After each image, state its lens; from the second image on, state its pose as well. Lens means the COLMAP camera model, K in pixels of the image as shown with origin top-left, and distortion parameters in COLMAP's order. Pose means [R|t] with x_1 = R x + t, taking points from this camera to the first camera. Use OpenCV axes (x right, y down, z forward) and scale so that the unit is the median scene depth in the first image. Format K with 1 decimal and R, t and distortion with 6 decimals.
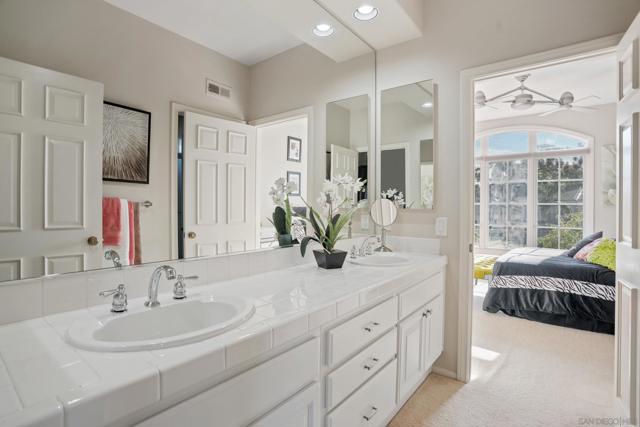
lens RADIAL K [[327.2, 0, 321.0], [0, 327.2, 209.2], [0, 0, 1]] dist [-0.001121, 0.000171]
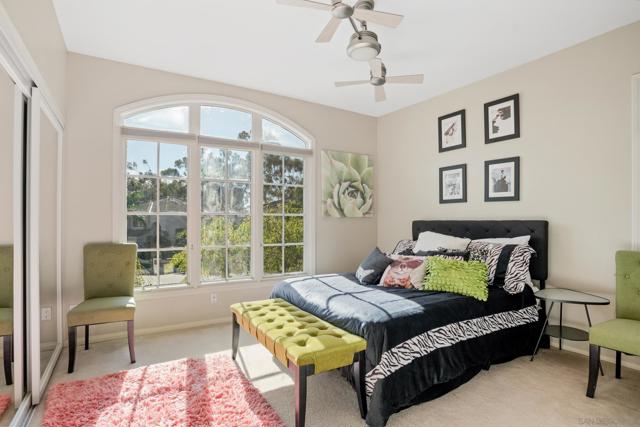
lens RADIAL K [[327.2, 0, 320.1], [0, 327.2, 218.9], [0, 0, 1]] dist [-0.001121, 0.000171]
pose [[0.341159, -0.001500, 0.940004, 0.015135], [0.011459, 0.999931, -0.002563, -0.001655], [-0.939936, 0.011646, 0.341153, 0.688500]]
